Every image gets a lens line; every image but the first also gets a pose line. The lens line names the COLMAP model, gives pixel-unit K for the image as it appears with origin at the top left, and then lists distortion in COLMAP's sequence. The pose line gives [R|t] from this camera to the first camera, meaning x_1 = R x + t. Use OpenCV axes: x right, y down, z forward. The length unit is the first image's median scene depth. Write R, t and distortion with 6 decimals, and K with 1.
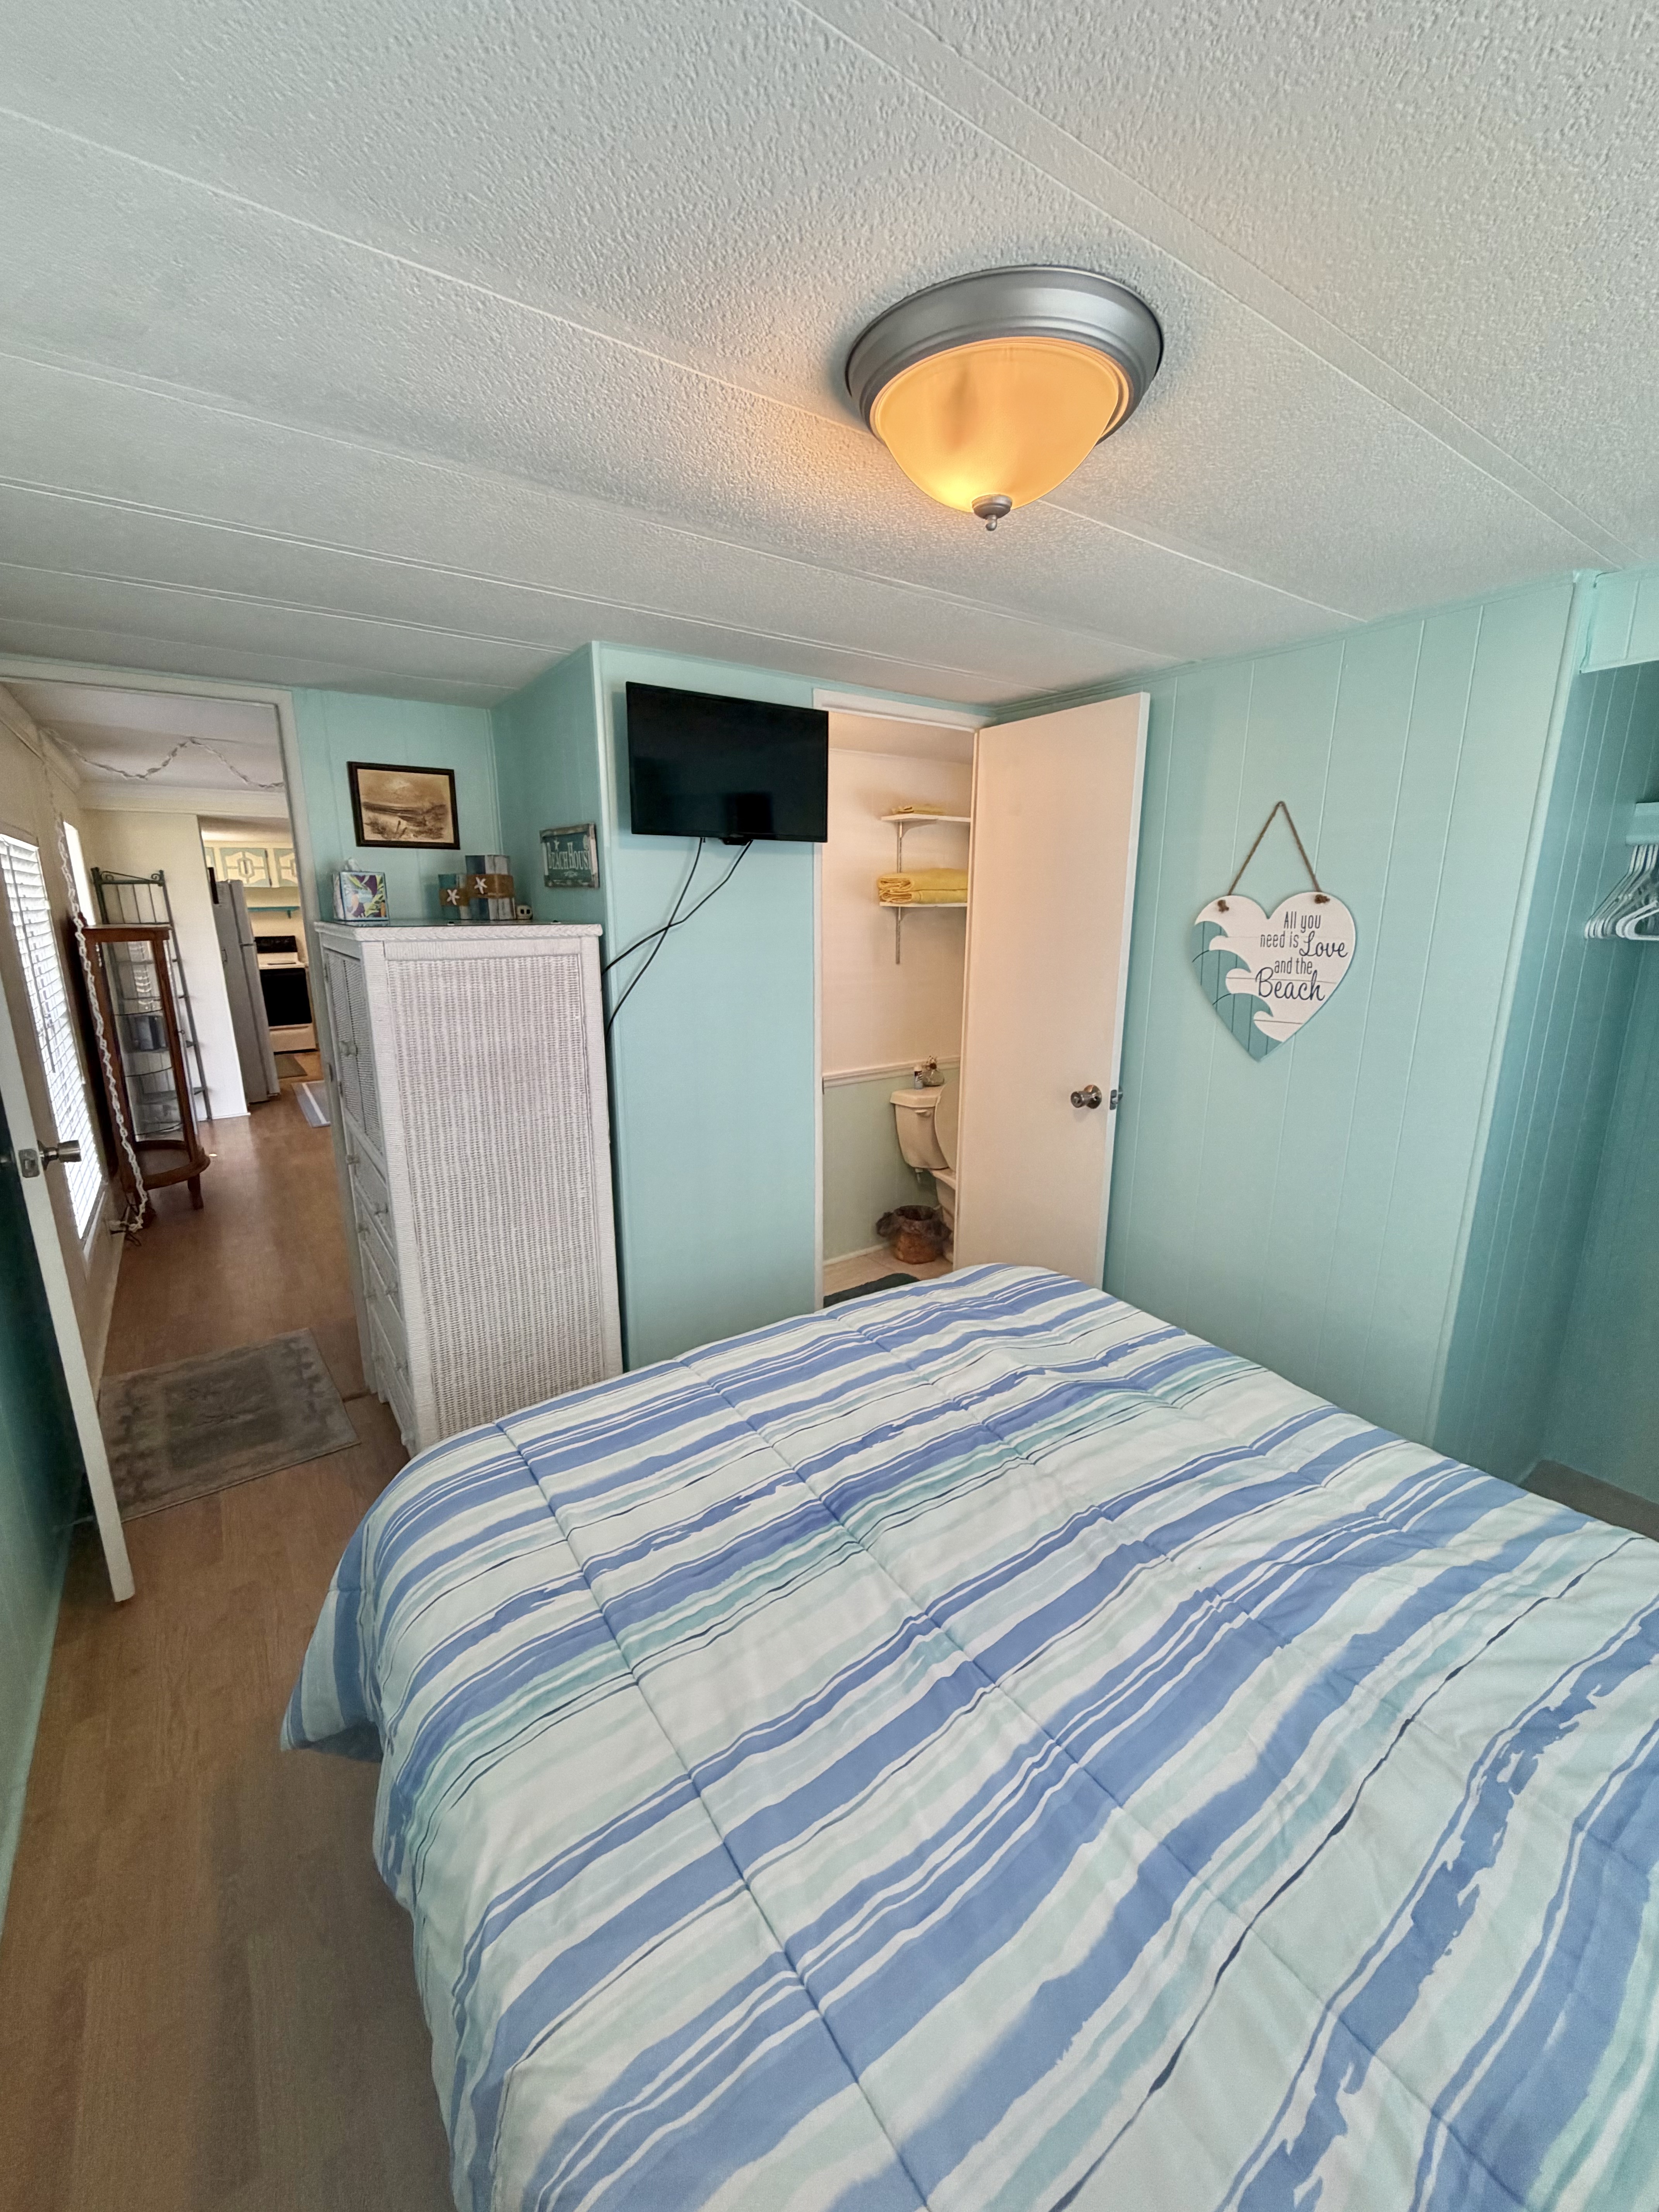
lens RADIAL K [[880.7, 0, 833.2], [0, 880.7, 1104.8], [0, 0, 1]] dist [0.000468, 0.000411]
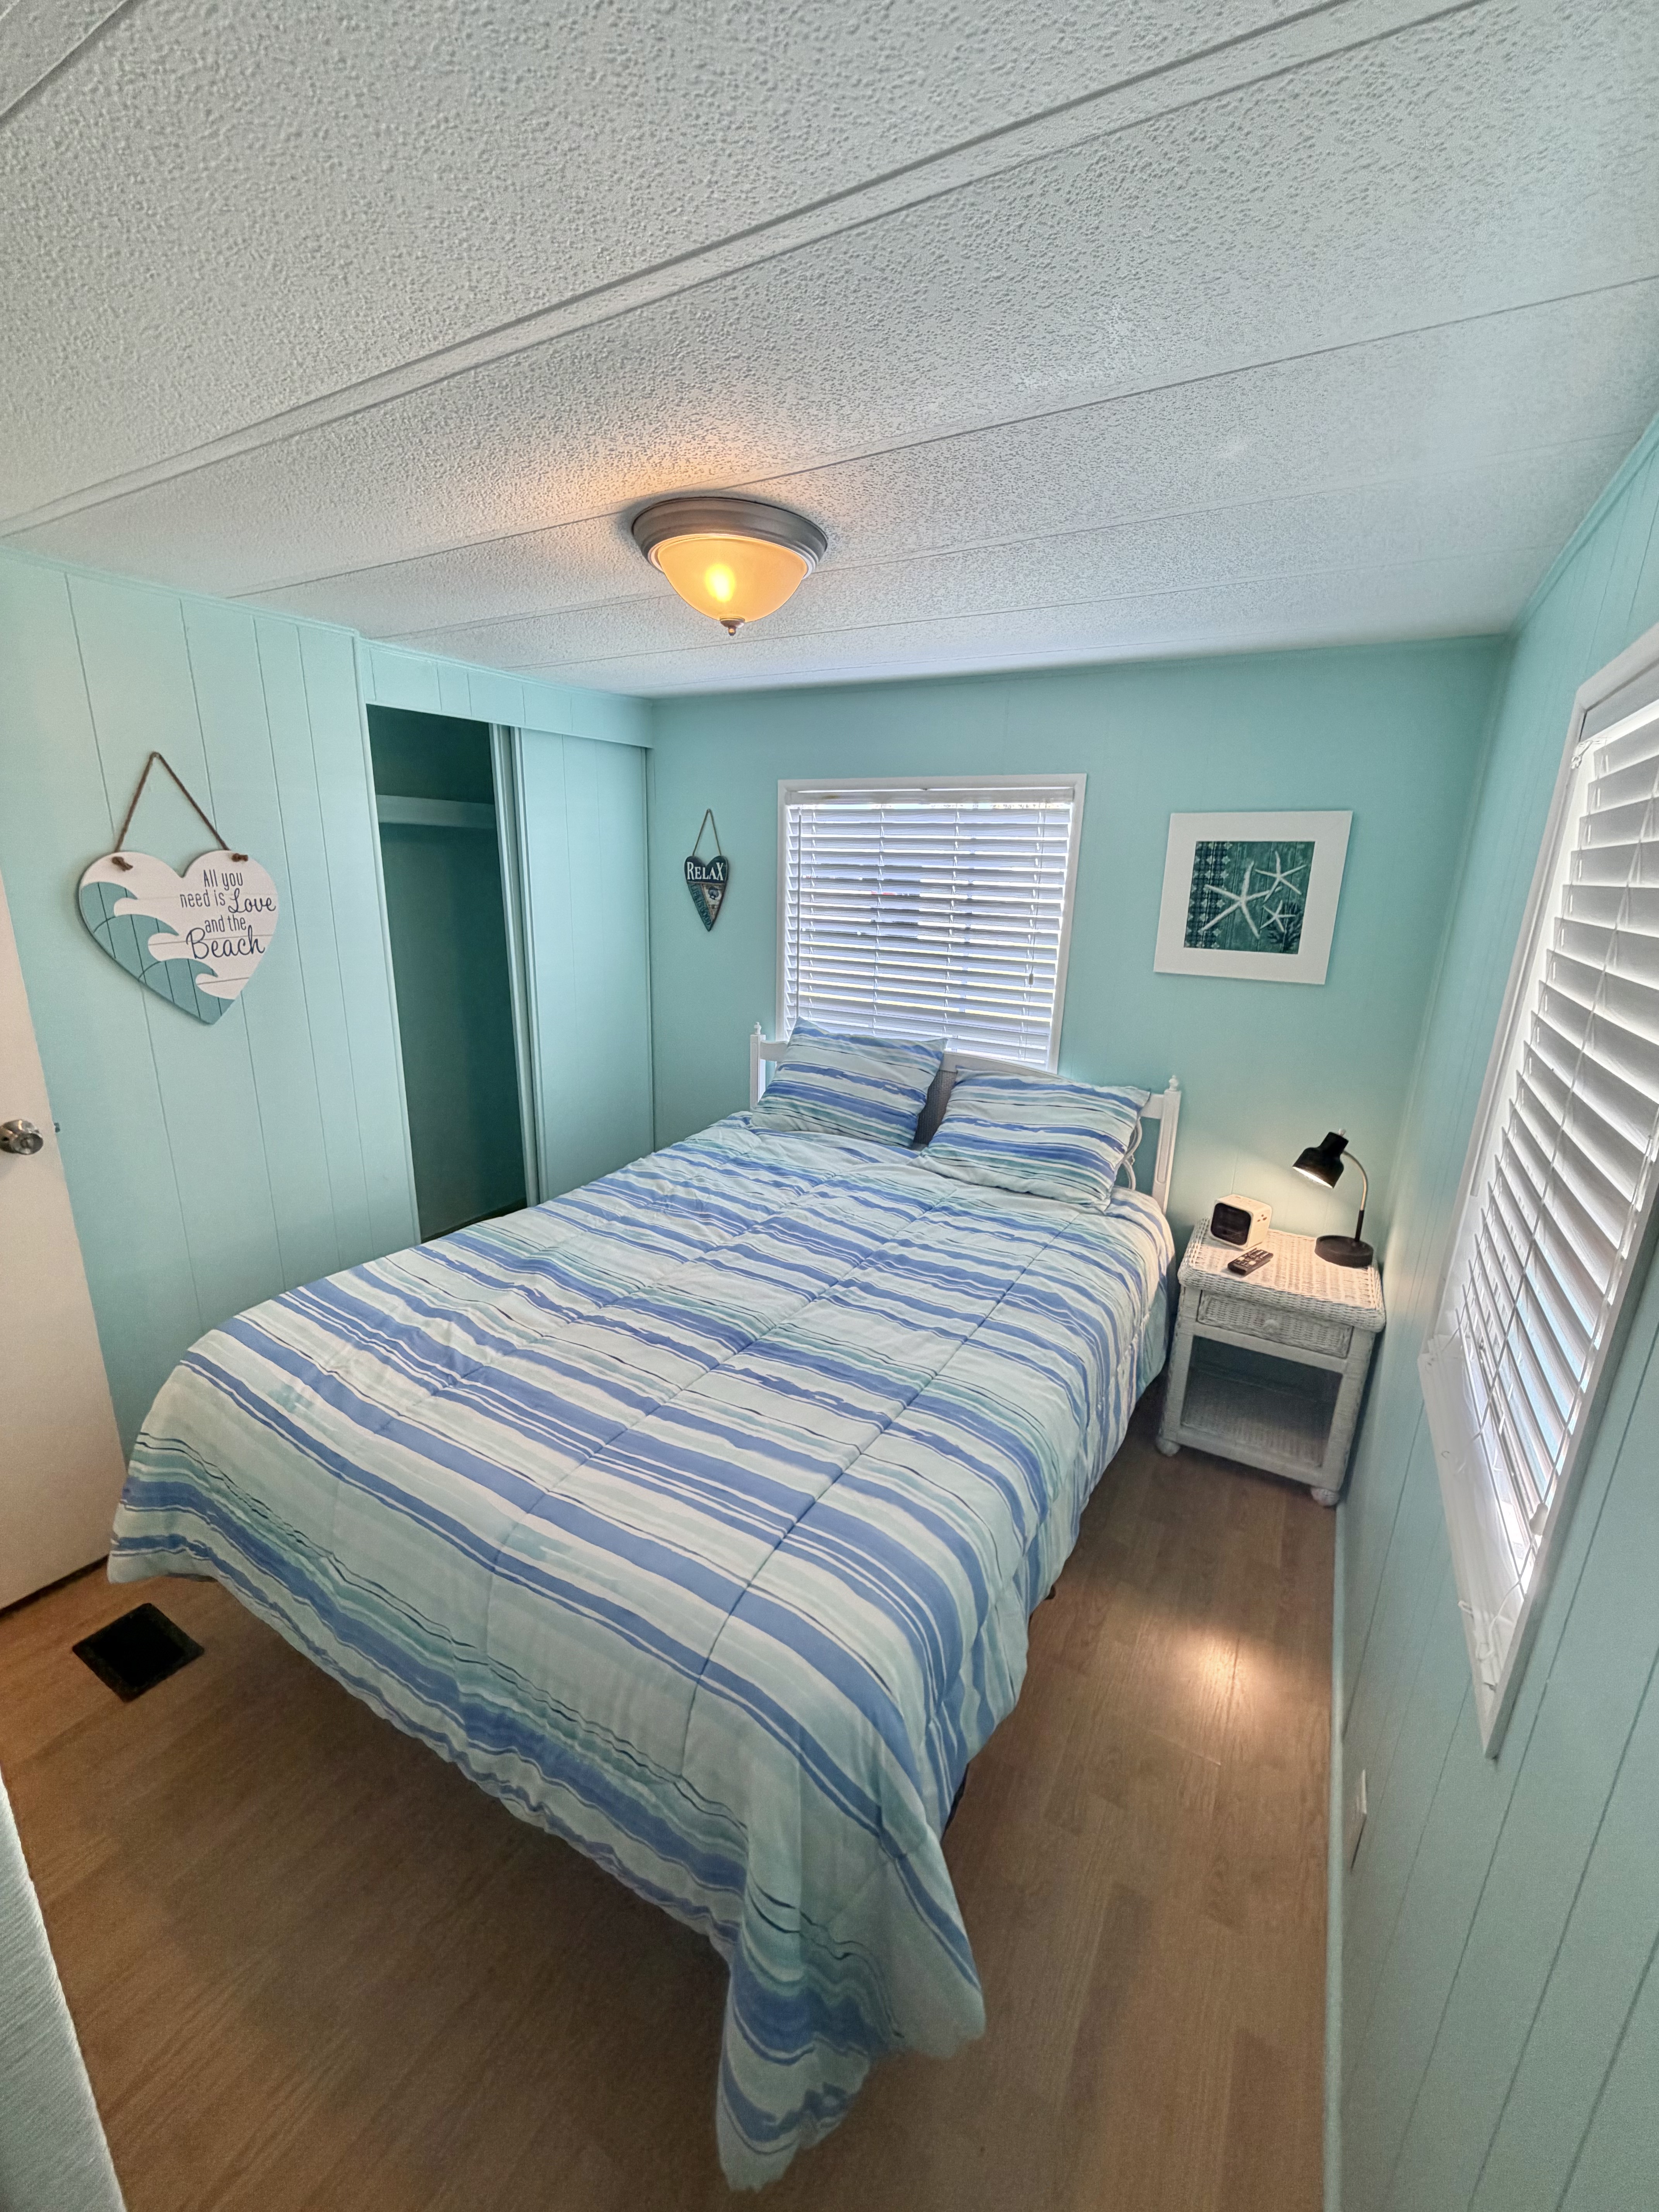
lens RADIAL K [[880.7, 0, 824.2], [0, 880.7, 1111.3], [0, 0, 1]] dist [0.000468, 0.000411]
pose [[-0.417012, -0.253035, 0.872969, -0.722848], [0.185977, 0.916389, 0.354461, -0.194465], [-0.889671, 0.310167, -0.335086, 0.805825]]
